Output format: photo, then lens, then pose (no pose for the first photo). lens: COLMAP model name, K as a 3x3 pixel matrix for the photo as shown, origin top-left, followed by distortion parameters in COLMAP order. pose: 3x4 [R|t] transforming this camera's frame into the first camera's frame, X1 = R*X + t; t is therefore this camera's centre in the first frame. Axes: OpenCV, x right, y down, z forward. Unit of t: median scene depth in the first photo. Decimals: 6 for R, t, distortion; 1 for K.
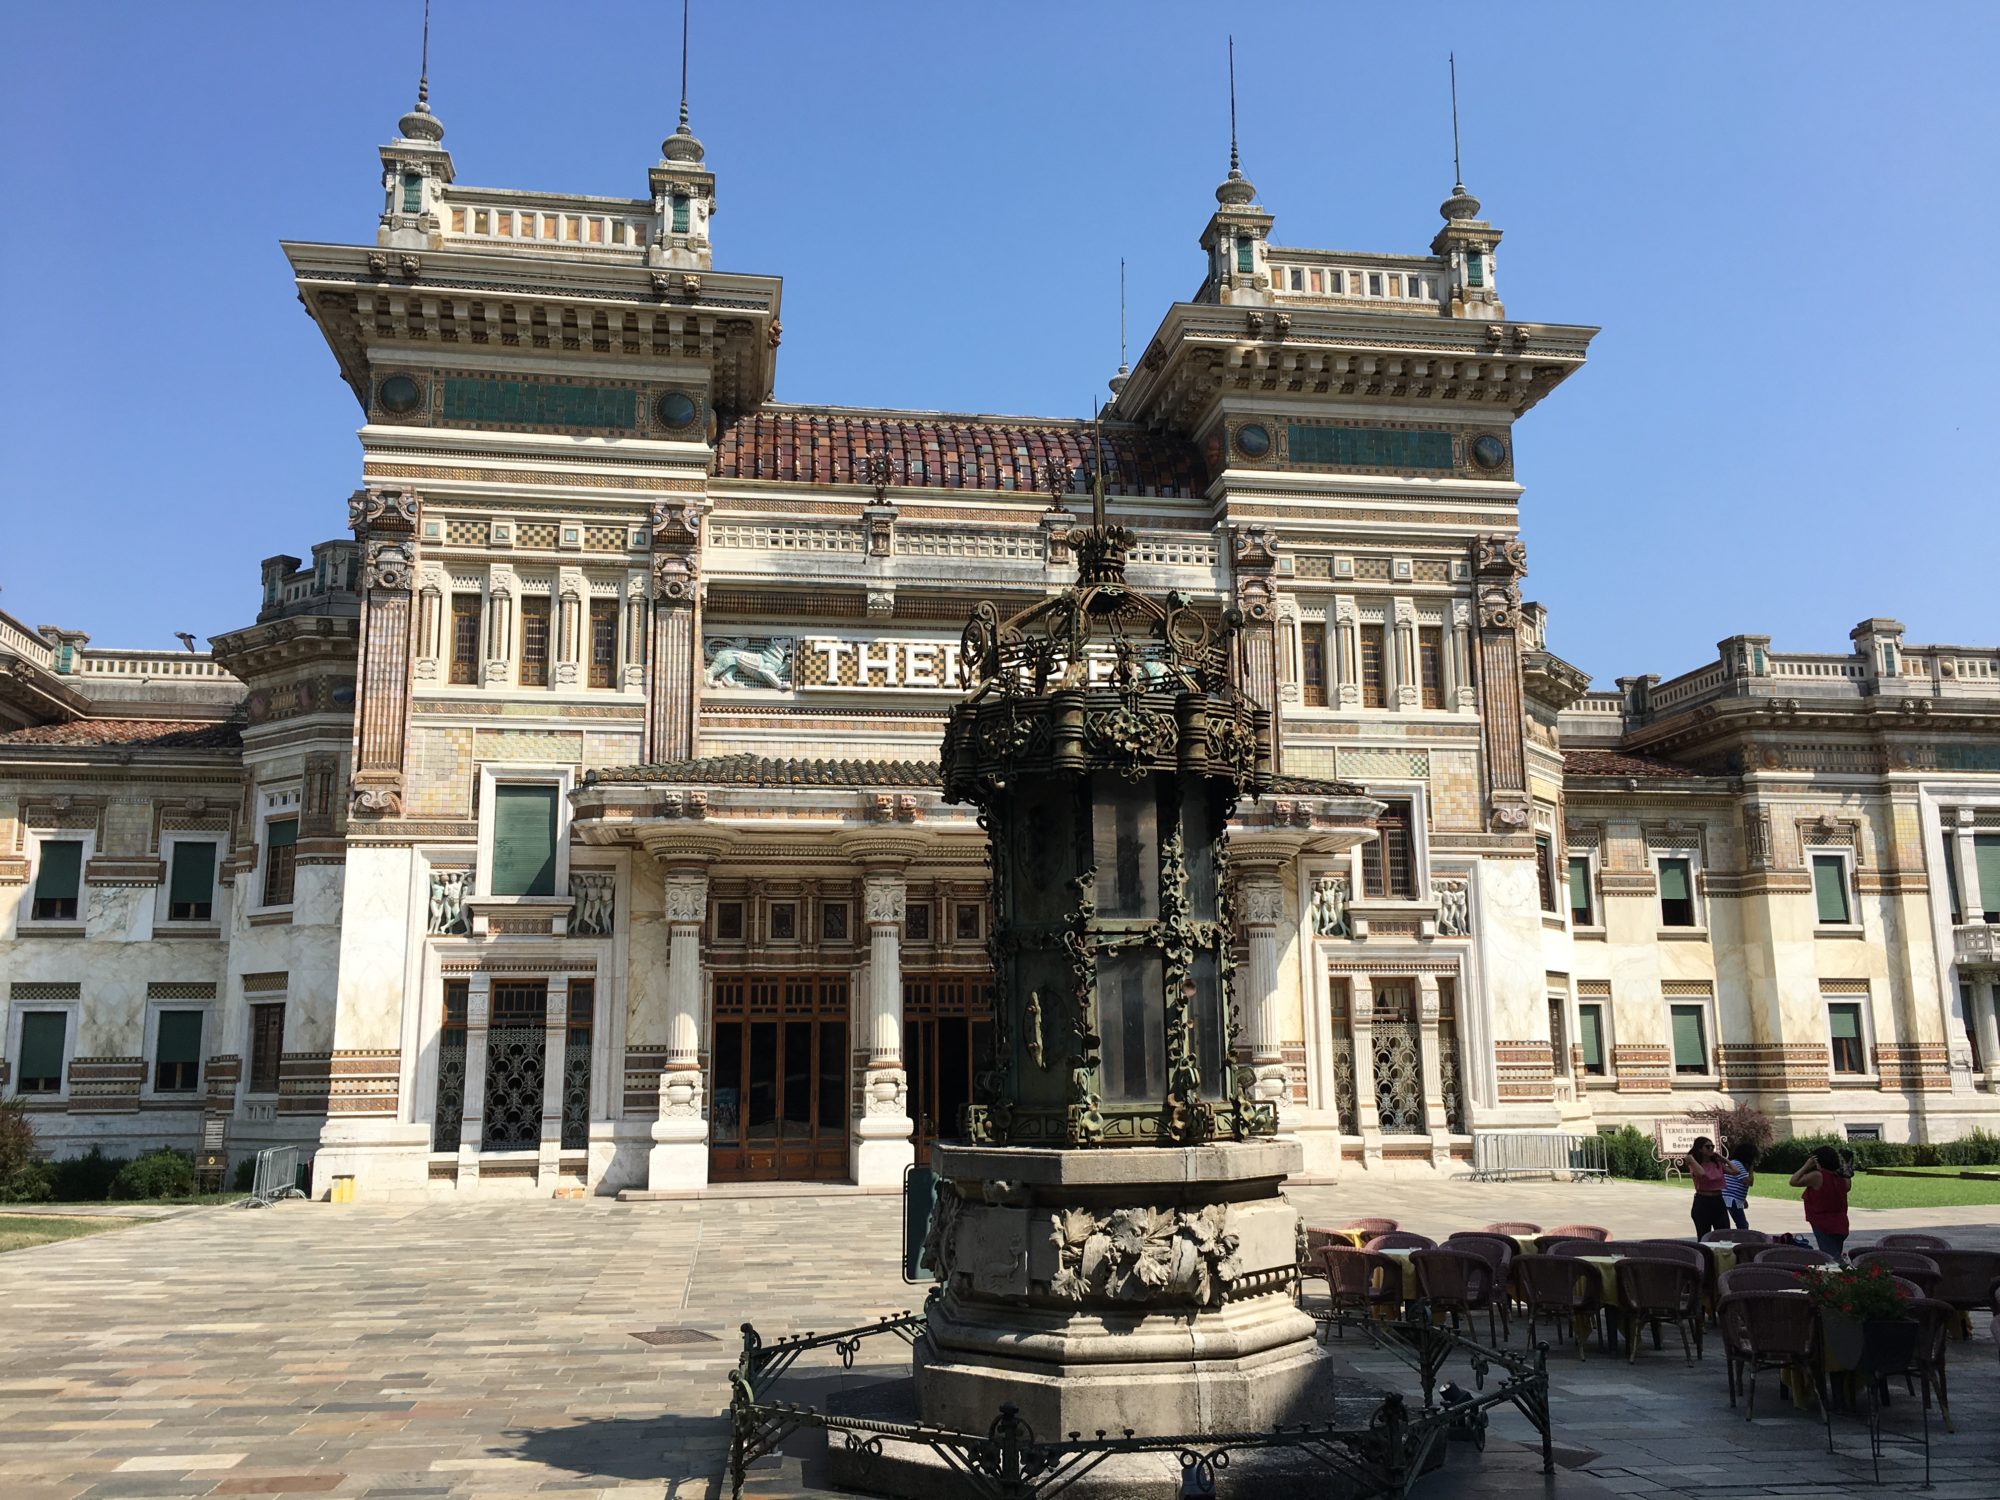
lens RADIAL K [[1749.3, 0, 1000.0], [0, 1749.3, 750.0], [0, 0, 1]] dist [-0.005921, -0.001034]
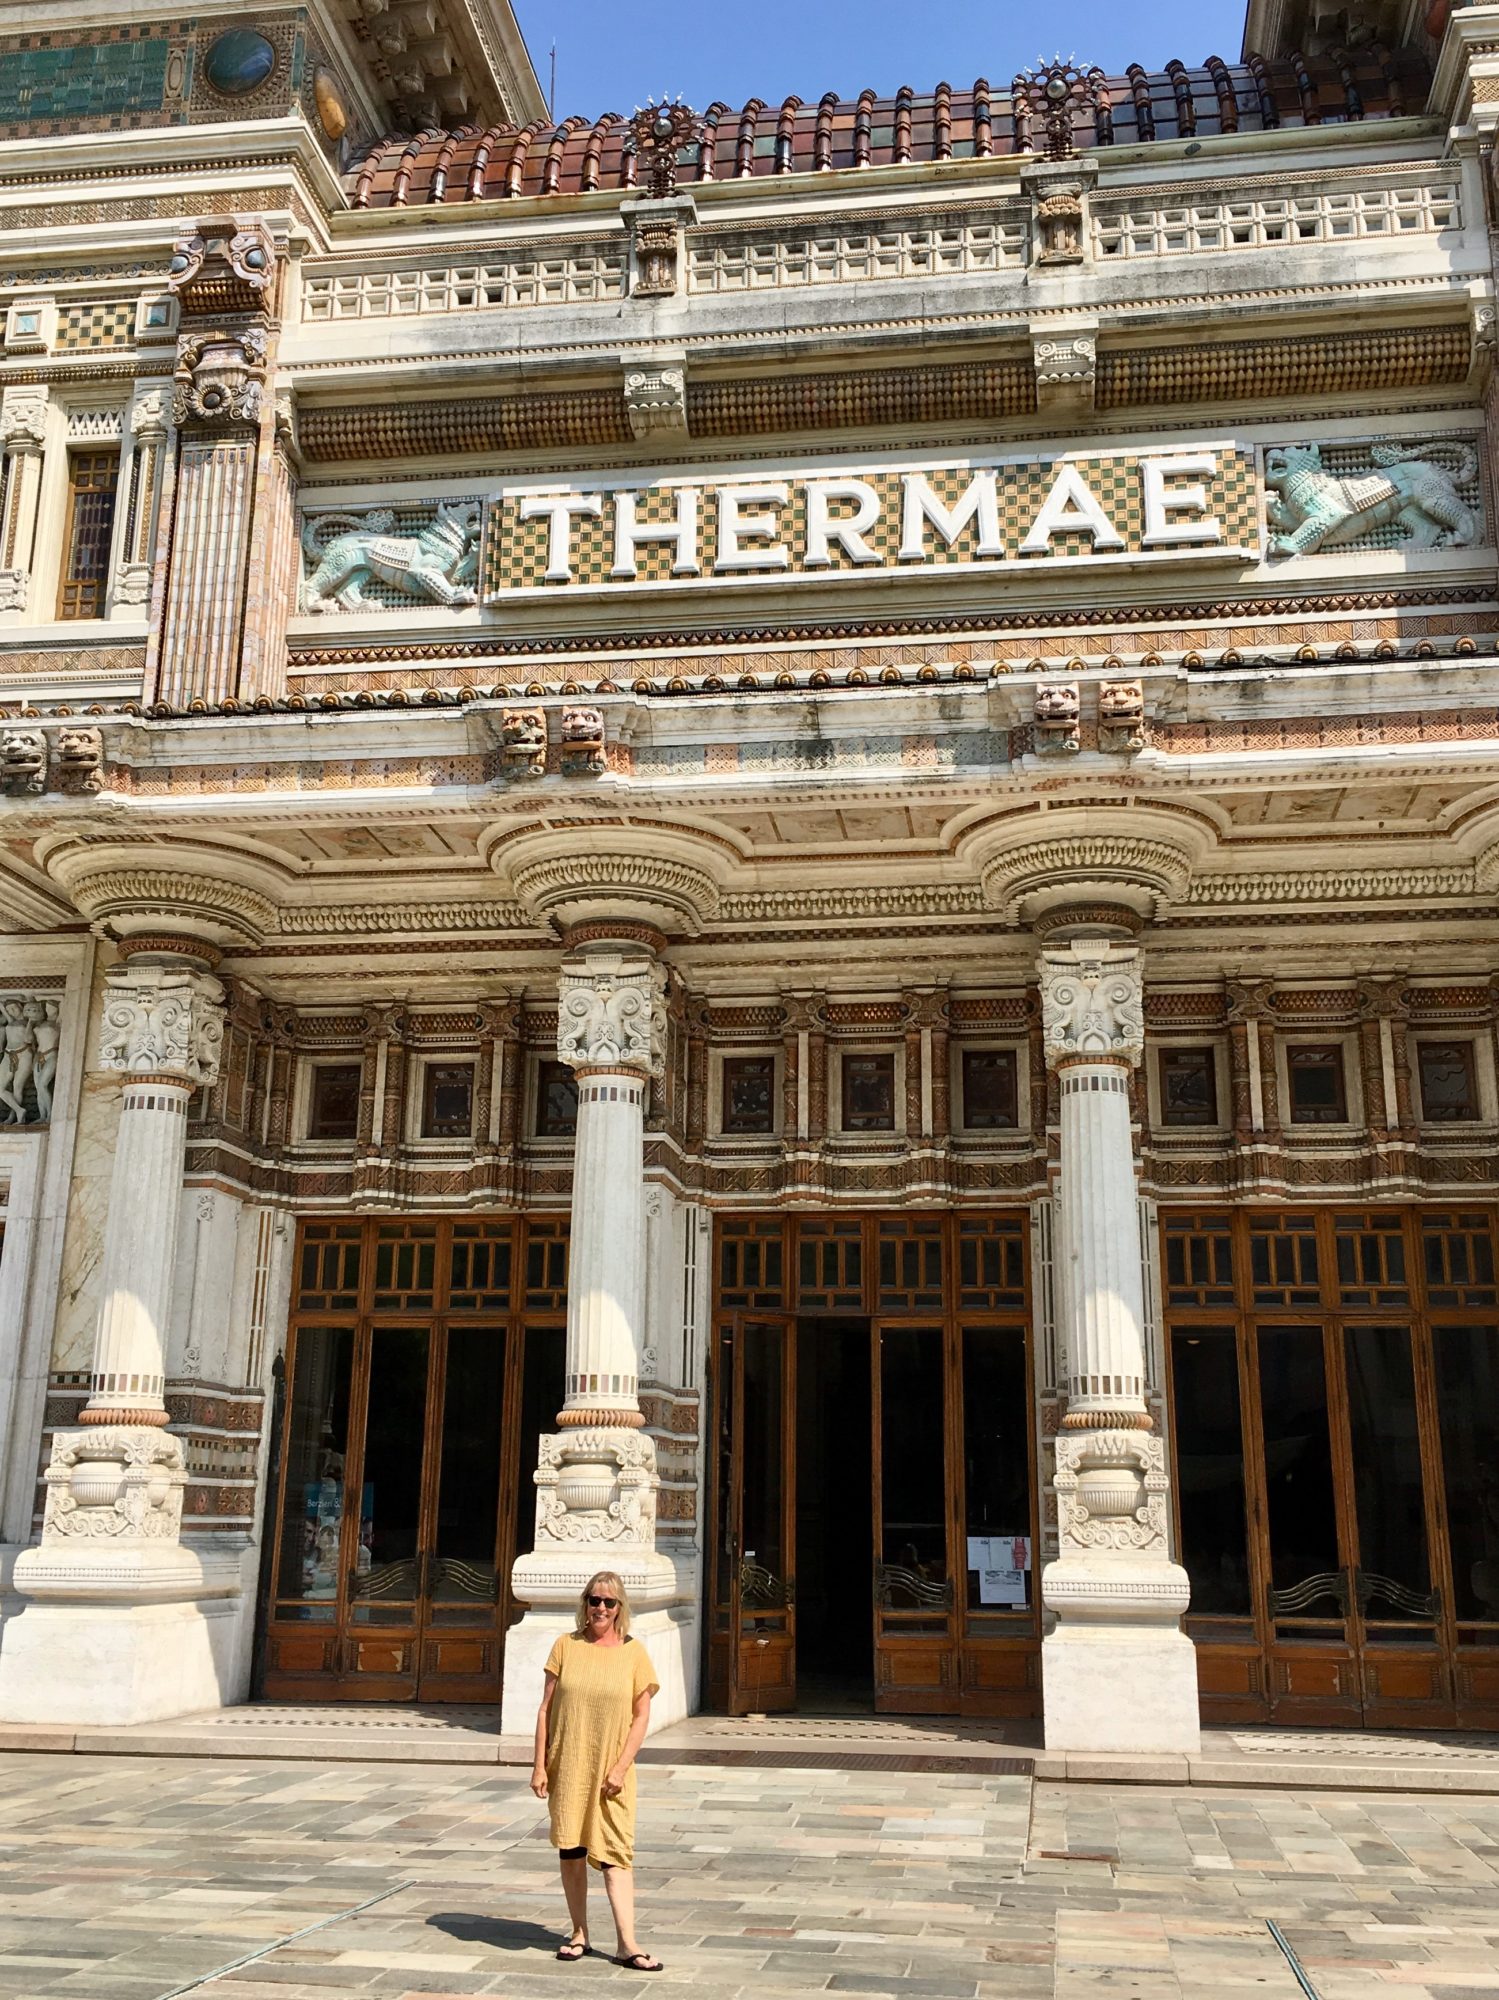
lens RADIAL K [[1950.7, 0, 749.5], [0, 1950.7, 1000.0], [0, 0, 1]] dist [0.022712, -0.012577]
pose [[0.952106, -0.056237, -0.300552, 0.098036], [0.032237, 0.995925, -0.084230, 0.114902], [0.304064, 0.070507, 0.950039, 0.540641]]
